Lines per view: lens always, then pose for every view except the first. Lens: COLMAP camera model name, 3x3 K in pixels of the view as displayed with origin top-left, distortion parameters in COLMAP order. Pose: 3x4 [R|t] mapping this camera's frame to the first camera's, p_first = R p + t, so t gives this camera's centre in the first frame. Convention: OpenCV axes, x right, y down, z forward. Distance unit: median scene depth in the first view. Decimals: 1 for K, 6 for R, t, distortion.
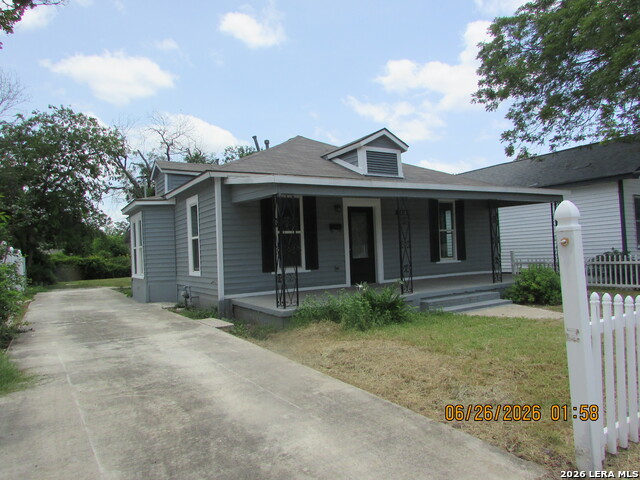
lens RADIAL K [[436.3, 0, 311.5], [0, 436.3, 240.2], [0, 0, 1]] dist [-0.022978, 0.000692]
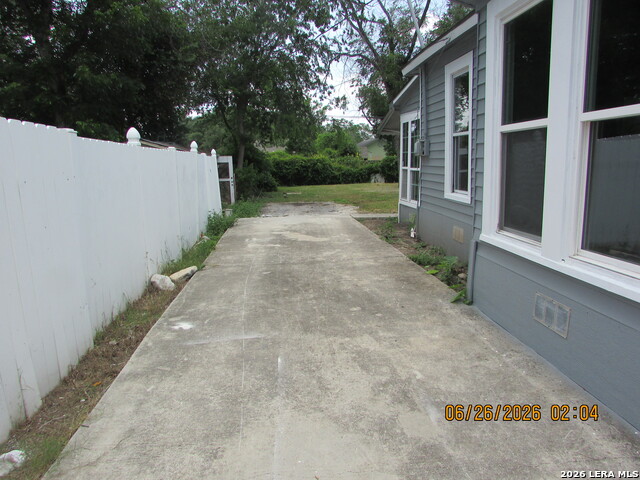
lens RADIAL K [[456.9, 0, 320.0], [0, 456.9, 240.0], [0, 0, 1]] dist [-0.030421, 0.001217]
pose [[0.899014, 0.091947, -0.428159, -0.204026], [0.002796, 0.976484, 0.215571, 0.013114], [0.437912, -0.194999, 0.877615, 0.379682]]
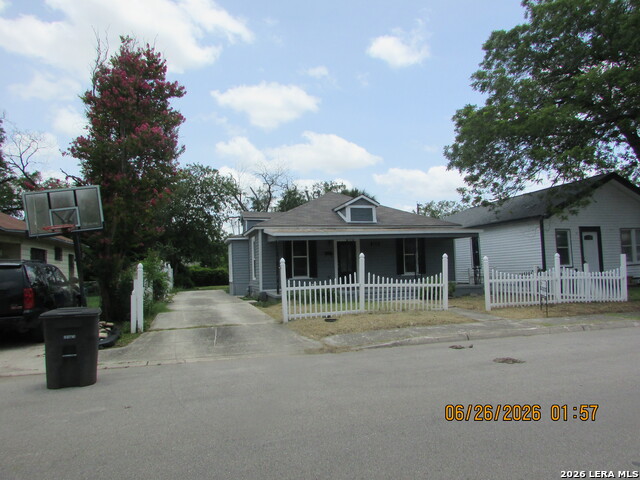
lens RADIAL K [[450.6, 0, 322.6], [0, 450.6, 244.8], [0, 0, 1]] dist [-0.012279, 0.001221]
pose [[0.964640, -0.001871, -0.263566, 0.239690], [-0.002745, 0.999849, -0.017144, -0.016376], [0.263558, 0.017261, 0.964489, -0.353496]]
